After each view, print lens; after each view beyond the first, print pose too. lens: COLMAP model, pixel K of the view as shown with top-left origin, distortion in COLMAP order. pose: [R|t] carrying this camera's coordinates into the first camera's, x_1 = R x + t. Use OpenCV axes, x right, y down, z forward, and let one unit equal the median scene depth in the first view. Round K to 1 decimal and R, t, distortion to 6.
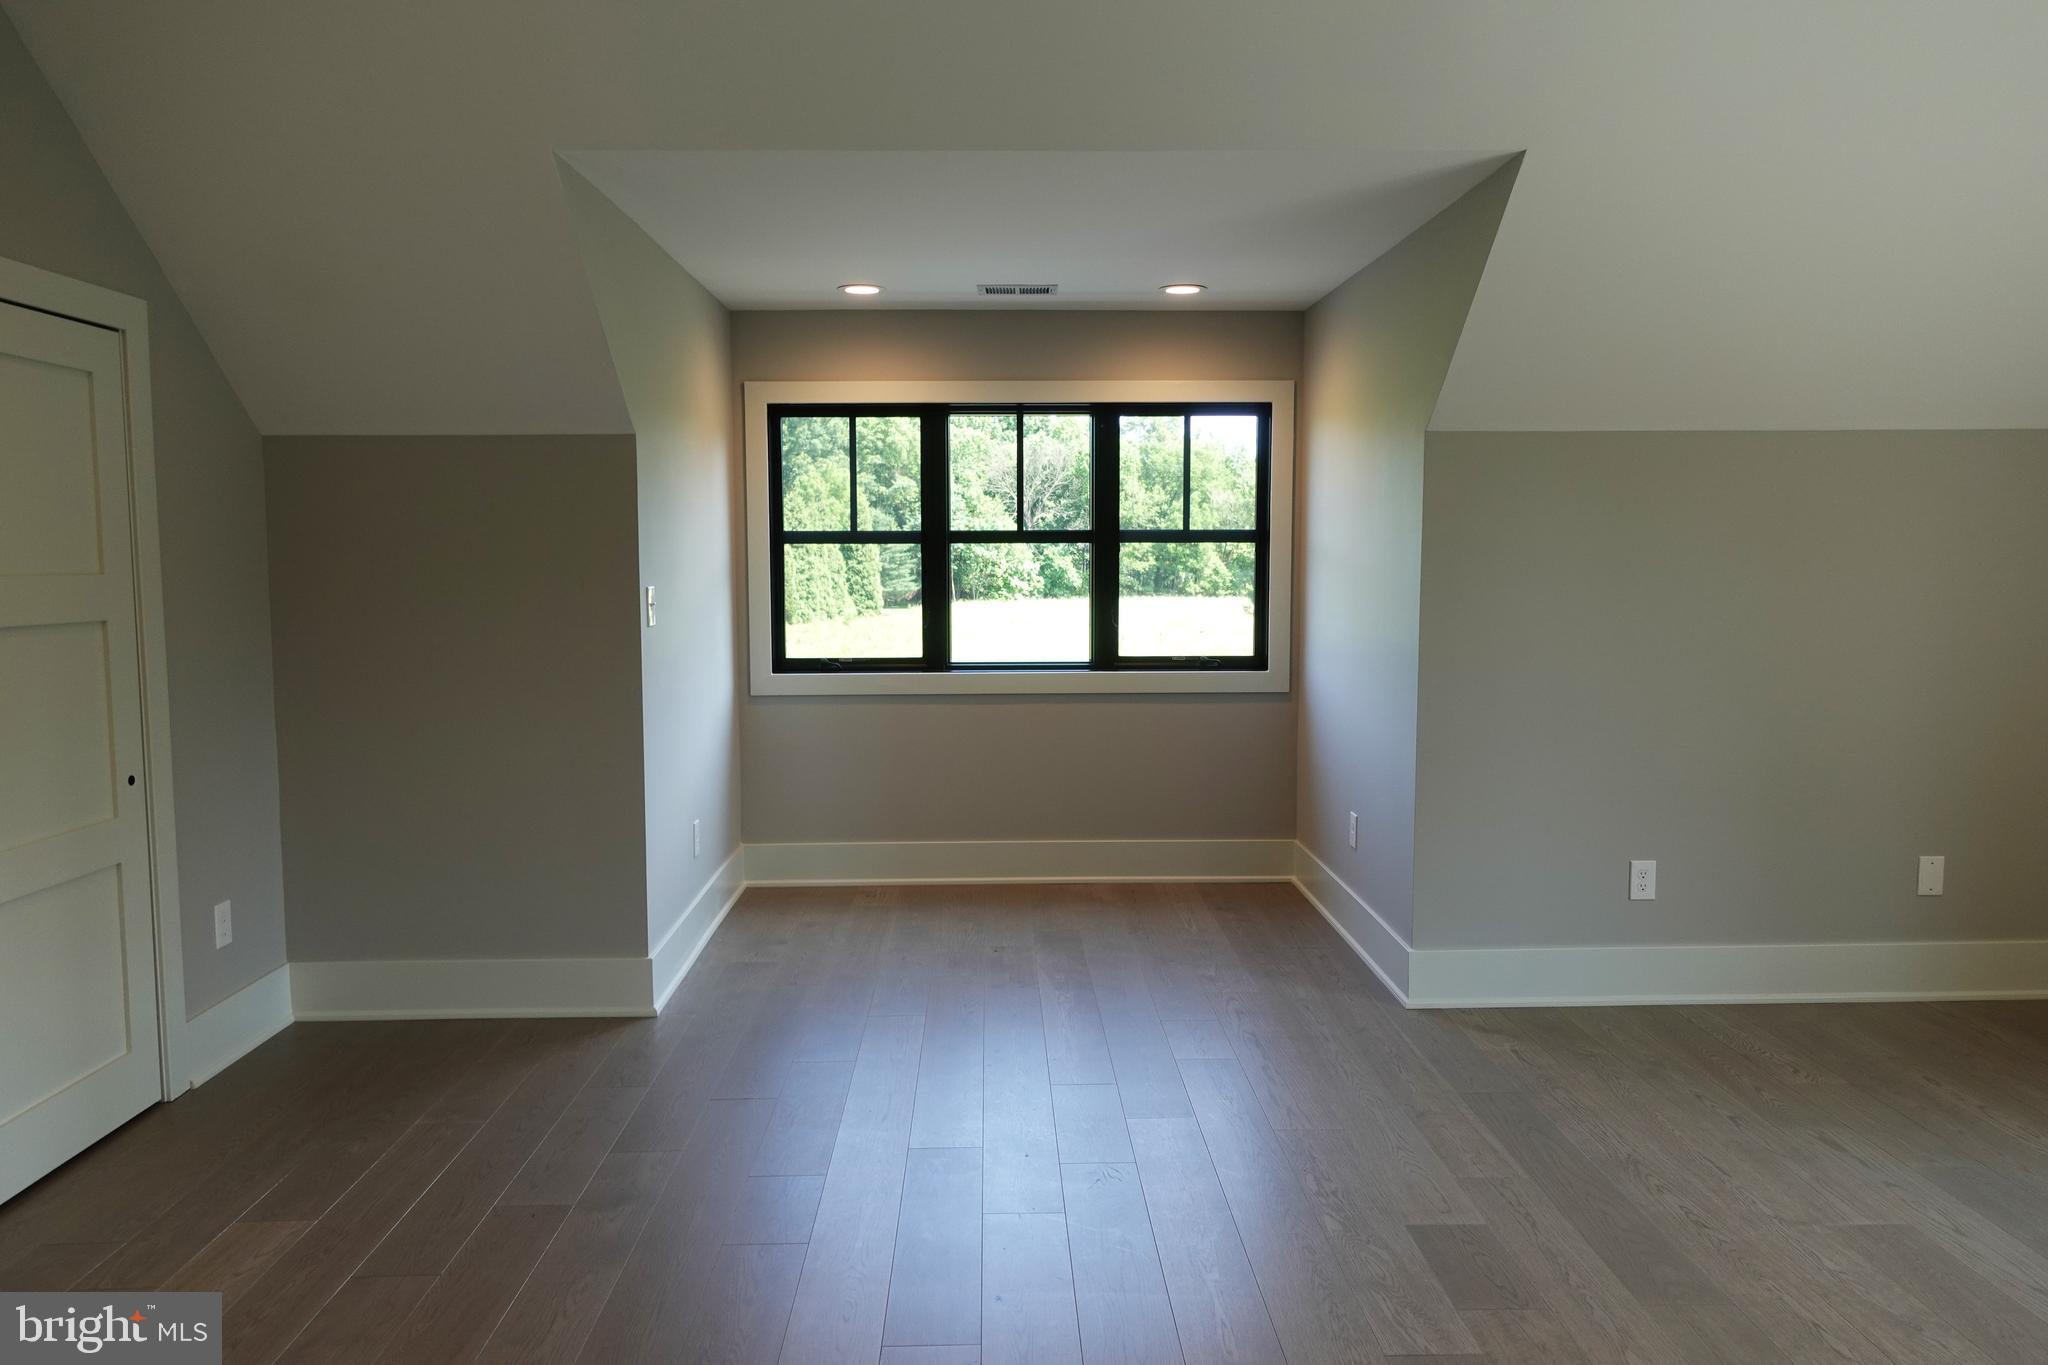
lens RADIAL K [[1415.4, 0, 1023.2], [0, 1415.4, 685.8], [0, 0, 1]] dist [0.002898, 0.000066]
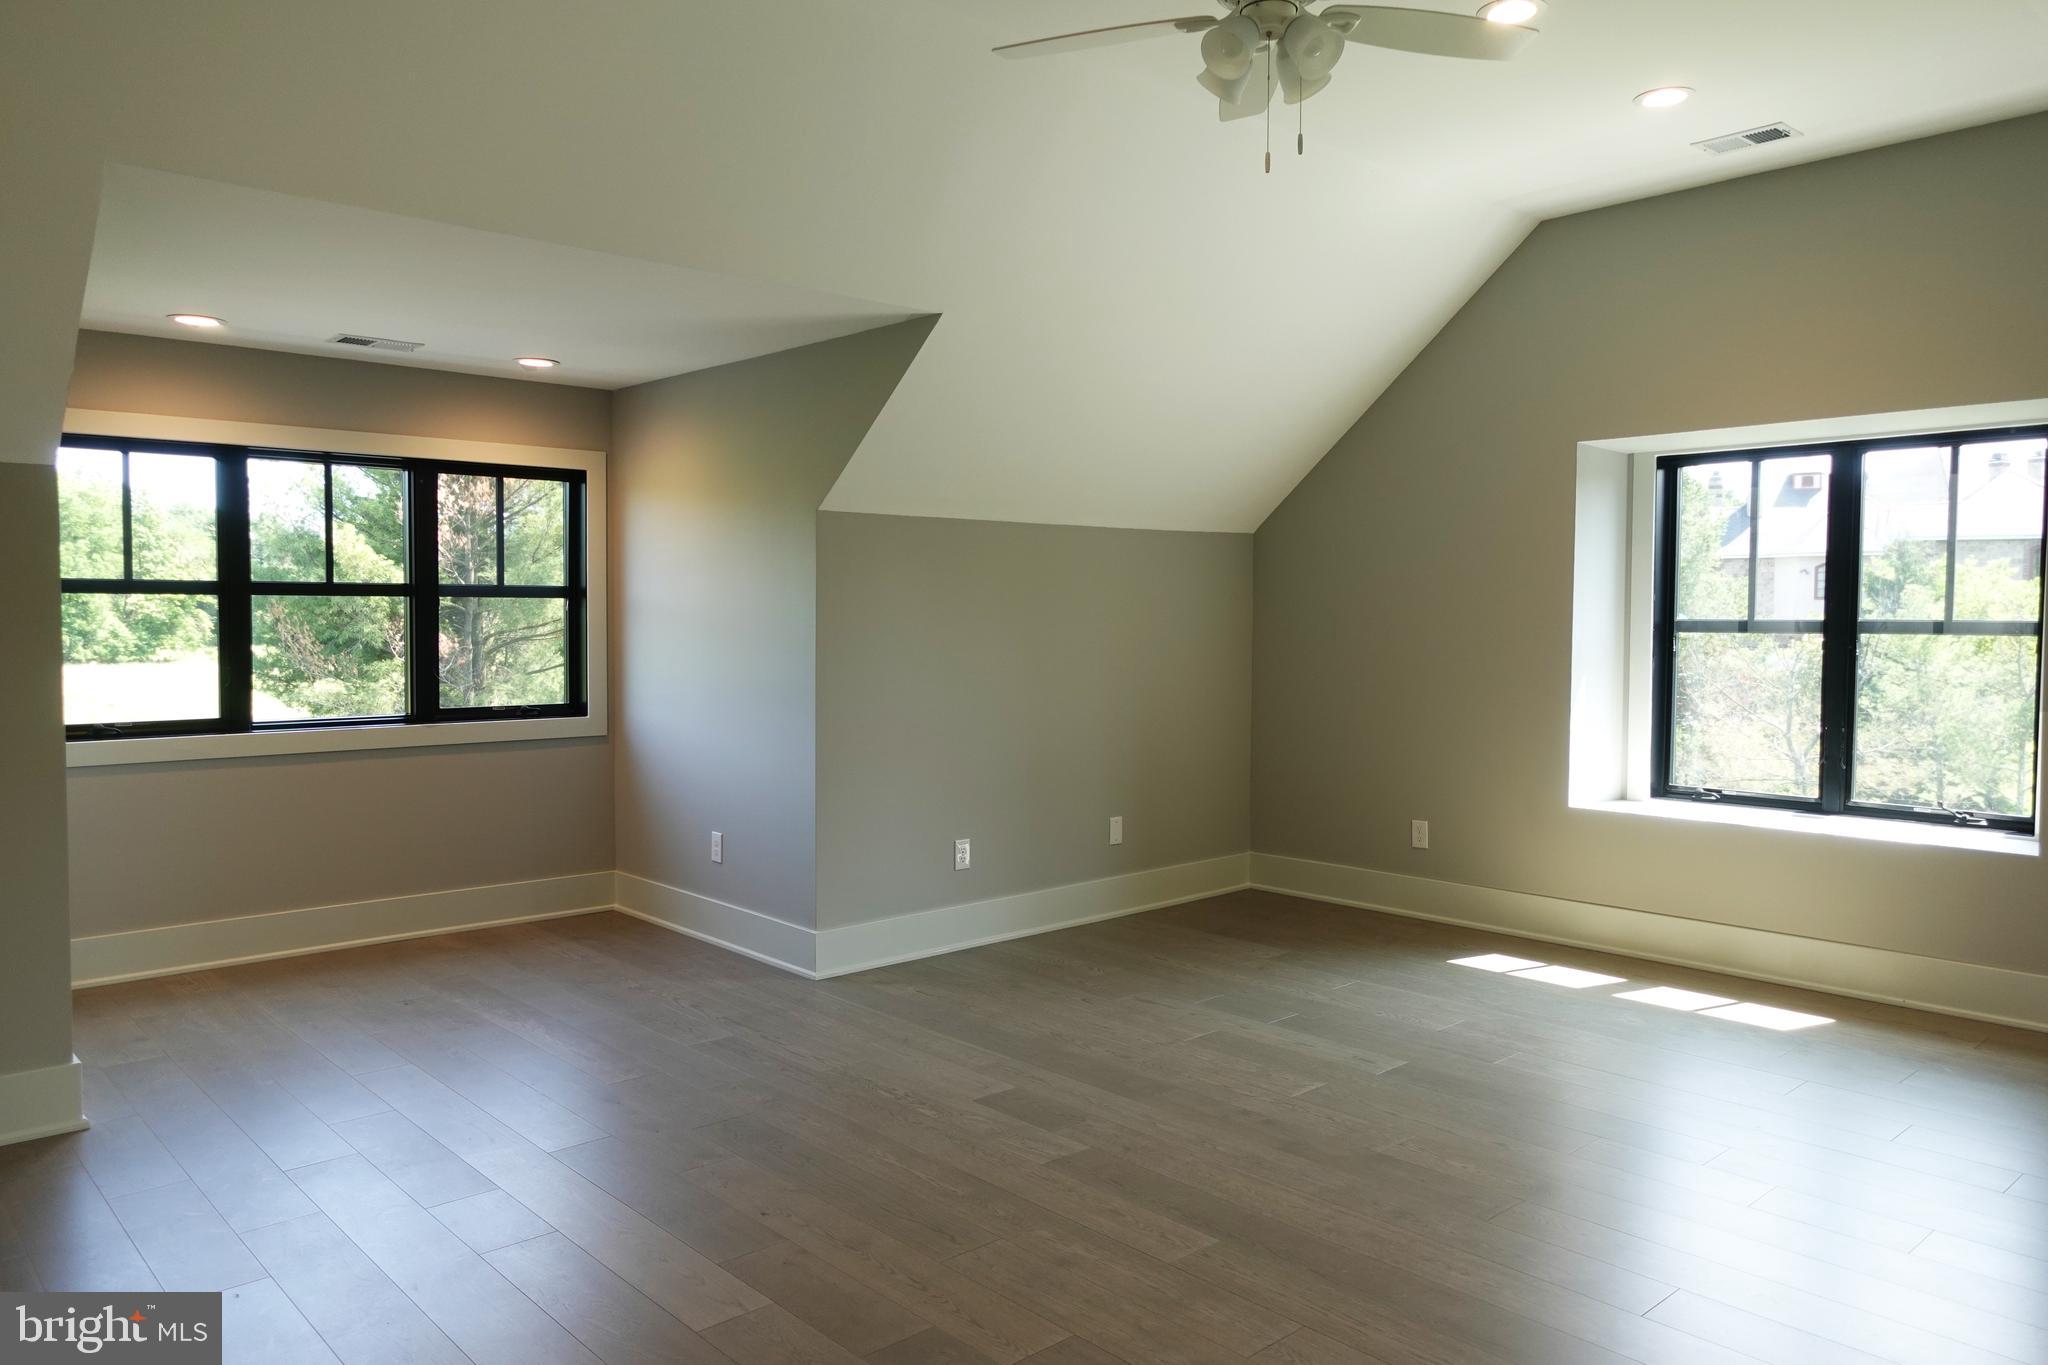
lens RADIAL K [[1415.4, 0, 1023.2], [0, 1415.4, 685.8], [0, 0, 1]] dist [0.002898, 0.000066]
pose [[0.760647, -0.028326, 0.648548, -0.287109], [0.056259, 0.998165, -0.022388, 0.009530], [-0.646724, 0.053516, 0.760845, -0.042296]]
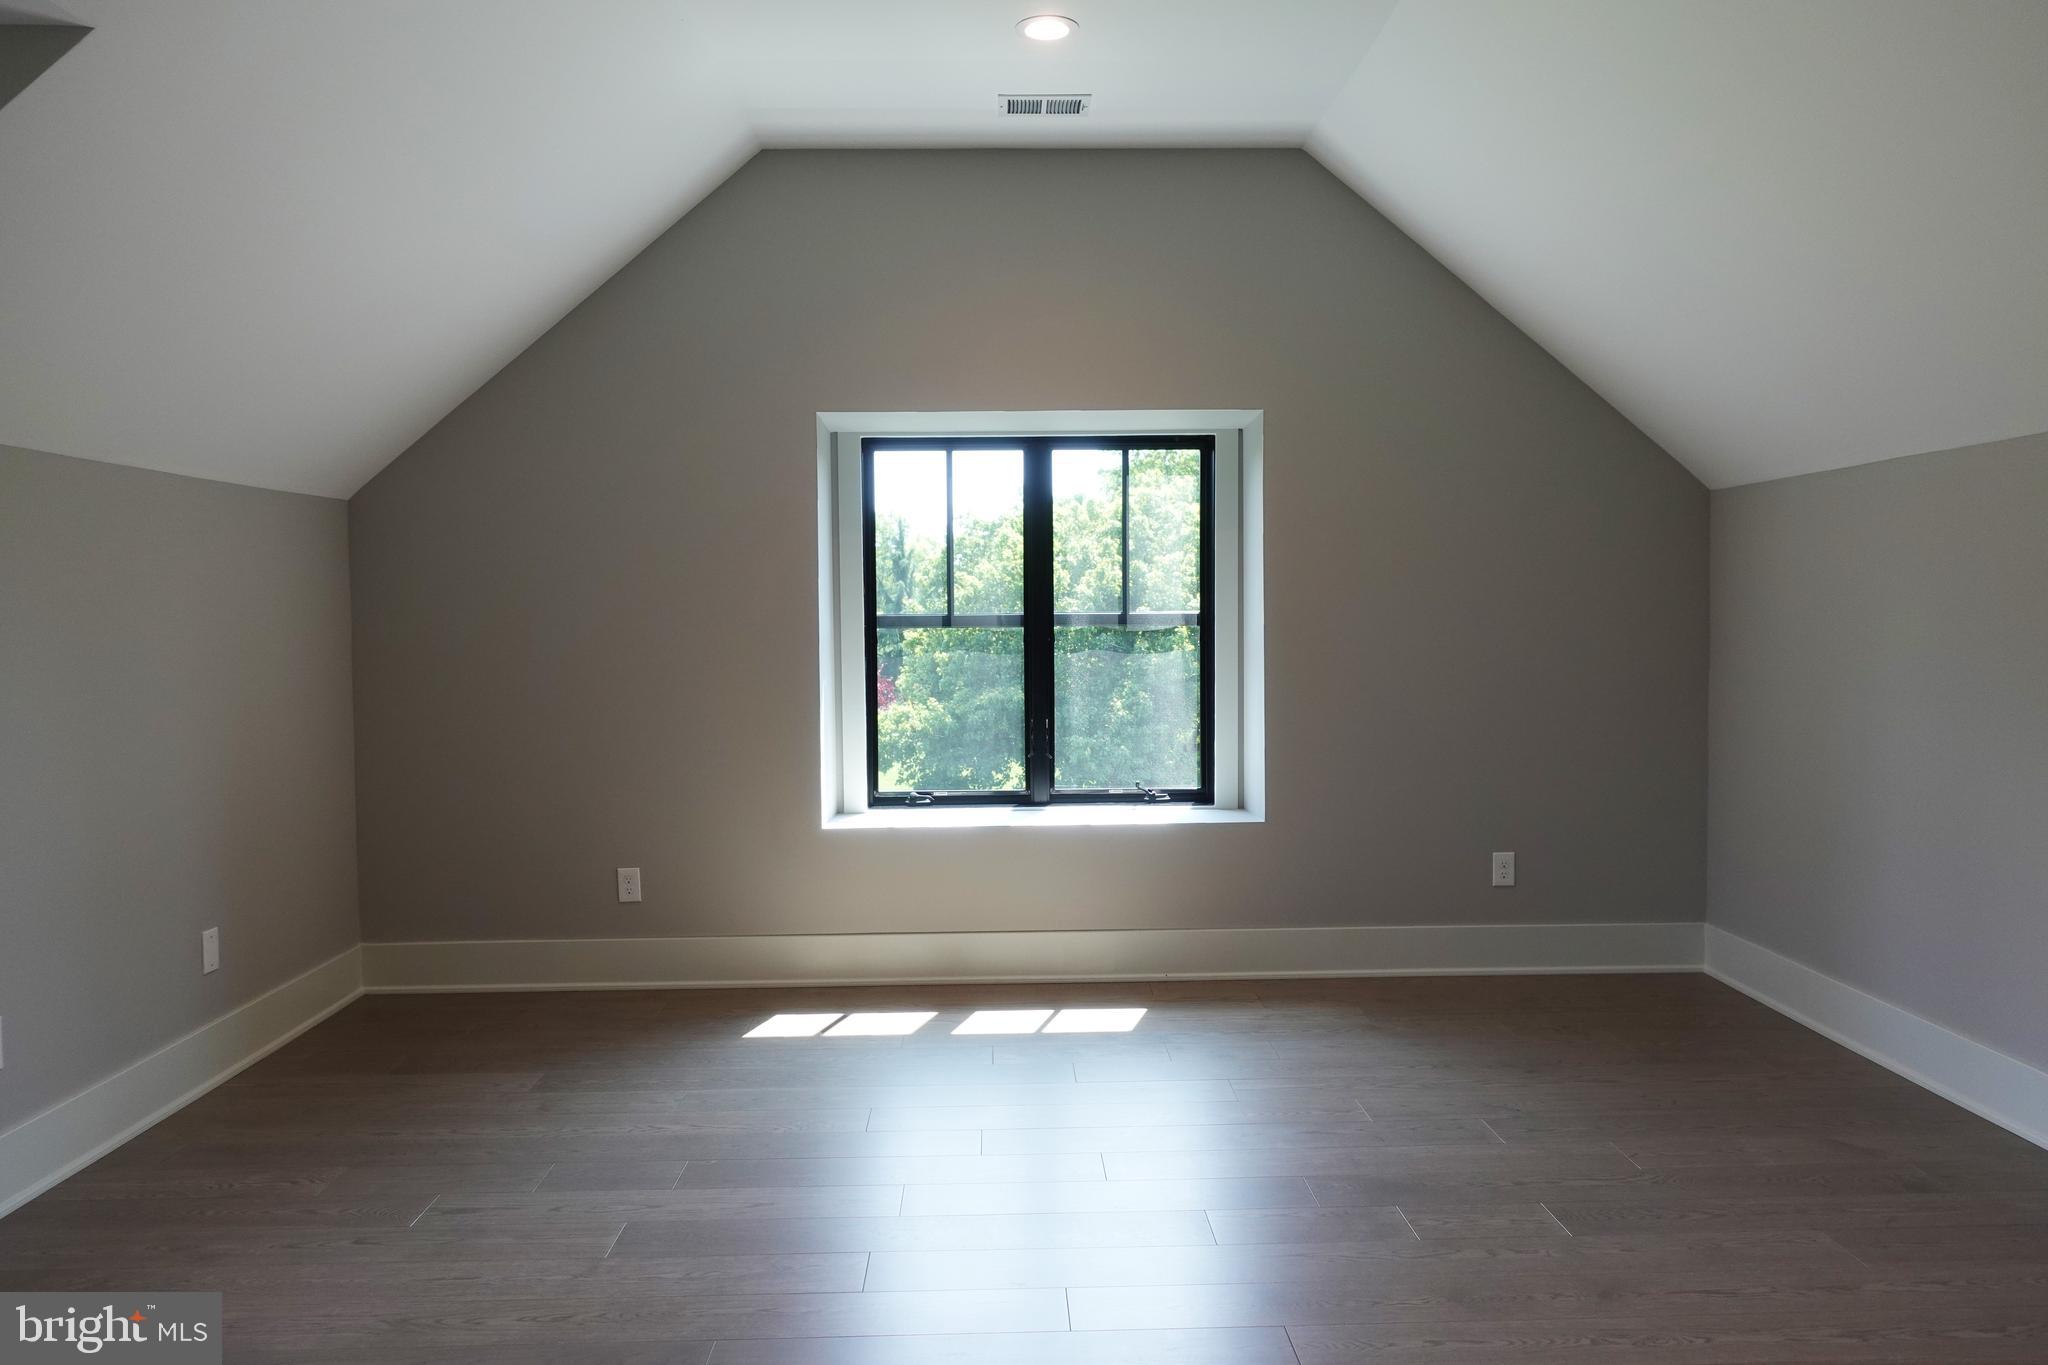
lens RADIAL K [[1415.4, 0, 1023.2], [0, 1415.4, 685.8], [0, 0, 1]] dist [0.002898, 0.000066]
pose [[0.003863, -0.045282, 0.998967, -0.217858], [0.101069, 0.993876, 0.044660, -0.020412], [-0.994872, 0.100792, 0.008416, 0.336277]]
